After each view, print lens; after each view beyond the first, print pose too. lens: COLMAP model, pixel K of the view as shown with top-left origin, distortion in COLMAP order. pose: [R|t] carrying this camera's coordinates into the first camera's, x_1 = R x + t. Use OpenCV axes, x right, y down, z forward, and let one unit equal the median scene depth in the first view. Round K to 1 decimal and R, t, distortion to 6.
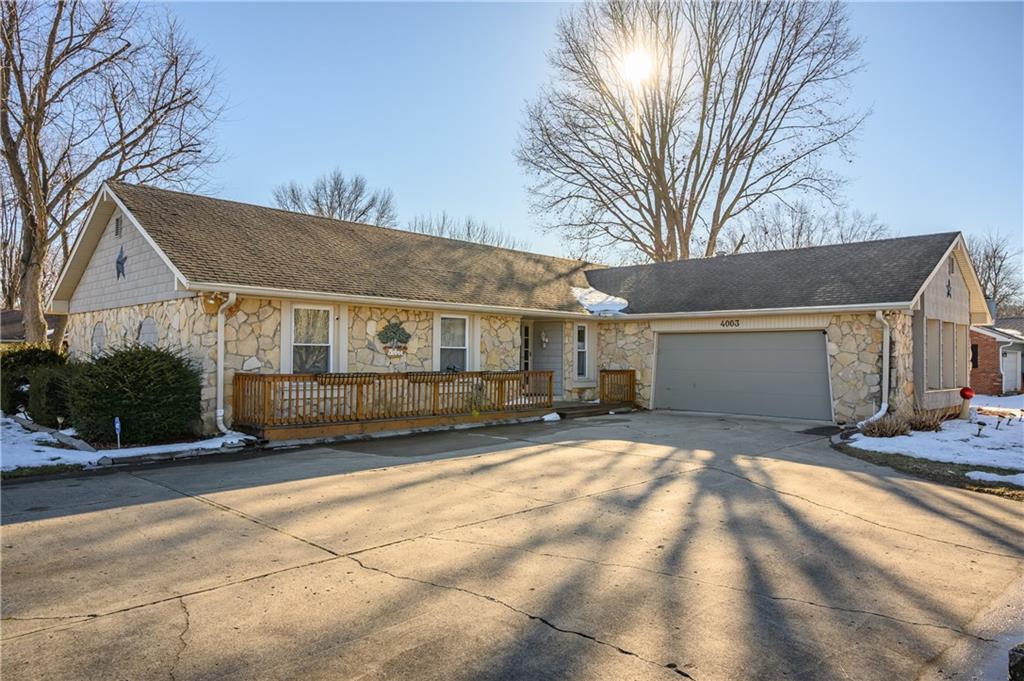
lens RADIAL K [[693.3, 0, 500.8], [0, 693.3, 346.1], [0, 0, 1]] dist [-0.004732, 0.000786]
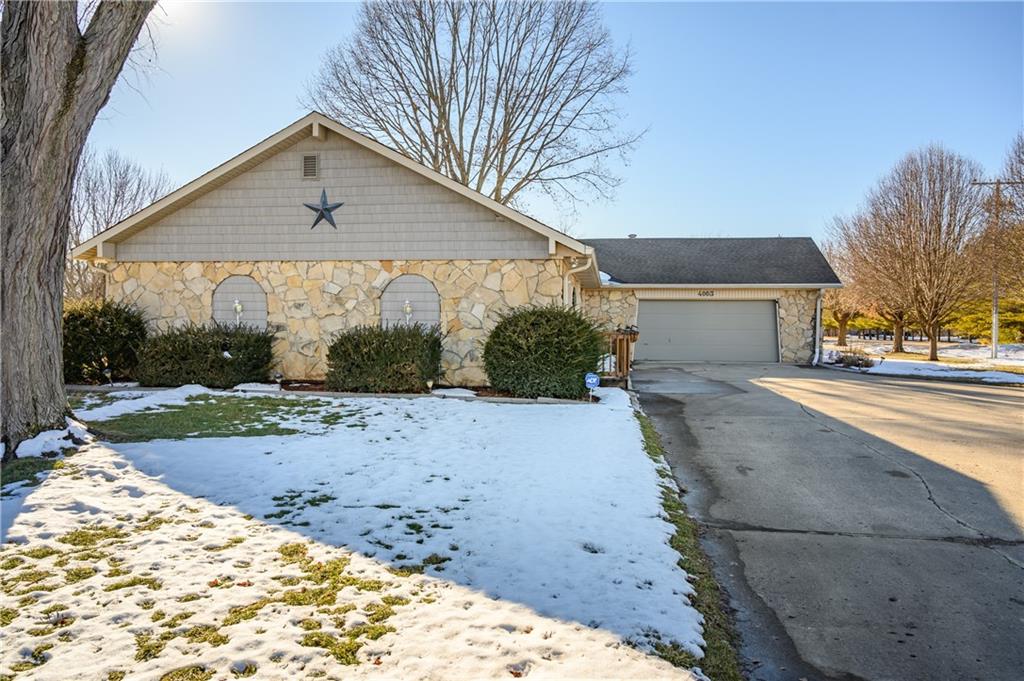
lens RADIAL K [[711.3, 0, 506.3], [0, 711.3, 337.2], [0, 0, 1]] dist [0.008464, -0.000643]
pose [[0.806383, -0.013365, 0.591243, -0.882283], [-0.009382, 0.999330, 0.035385, 0.006923], [-0.591320, -0.034081, 0.805717, 0.130556]]
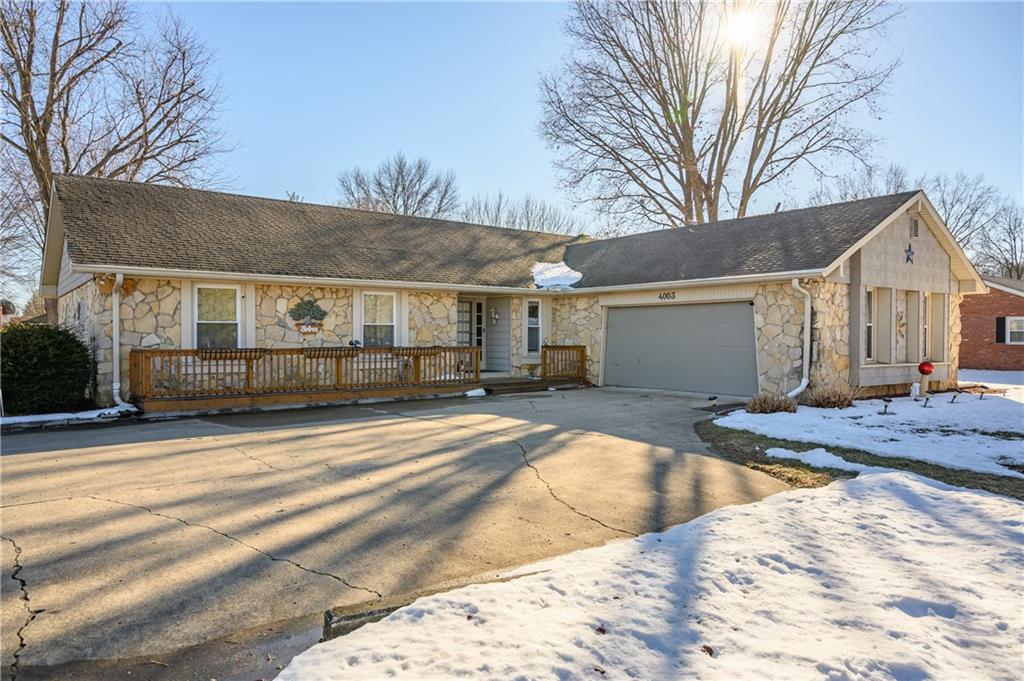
lens RADIAL K [[693.3, 0, 500.8], [0, 693.3, 354.3], [0, 0, 1]] dist [-0.004732, 0.000786]
pose [[0.989499, -0.004681, -0.144464, 0.268648], [0.010484, 0.999167, 0.039433, 0.008676], [0.144159, -0.040533, 0.988724, 0.018579]]
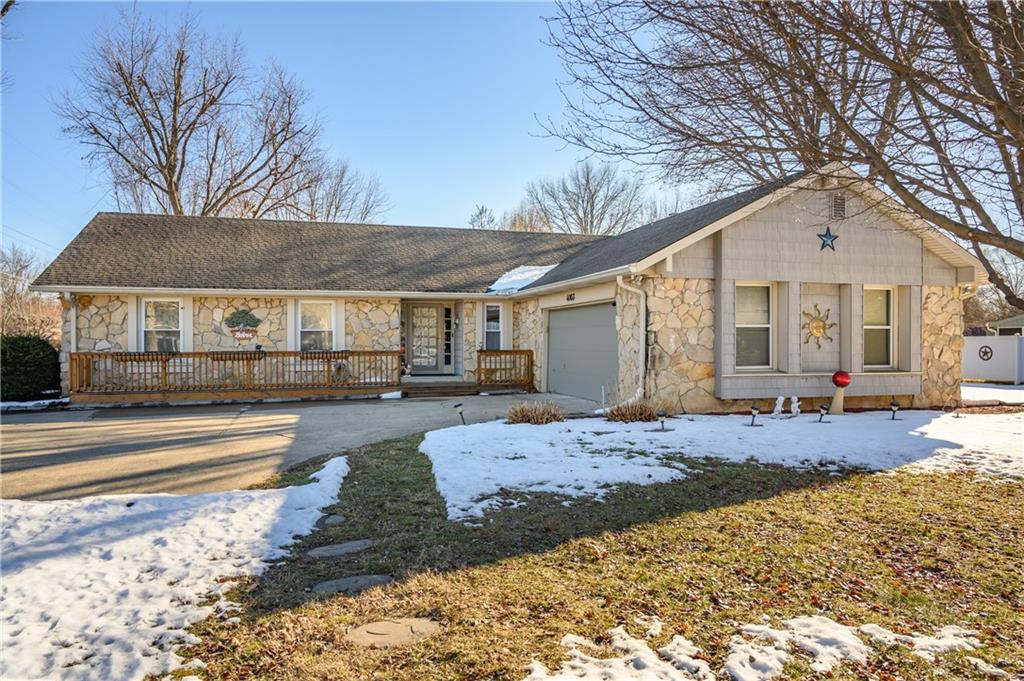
lens RADIAL K [[693.3, 0, 502.1], [0, 693.3, 351.3], [0, 0, 1]] dist [-0.004732, 0.000786]
pose [[0.869887, -0.003594, -0.493238, 0.774752], [0.017880, 0.999546, 0.024252, 0.015423], [0.492927, -0.029916, 0.869556, 0.190000]]
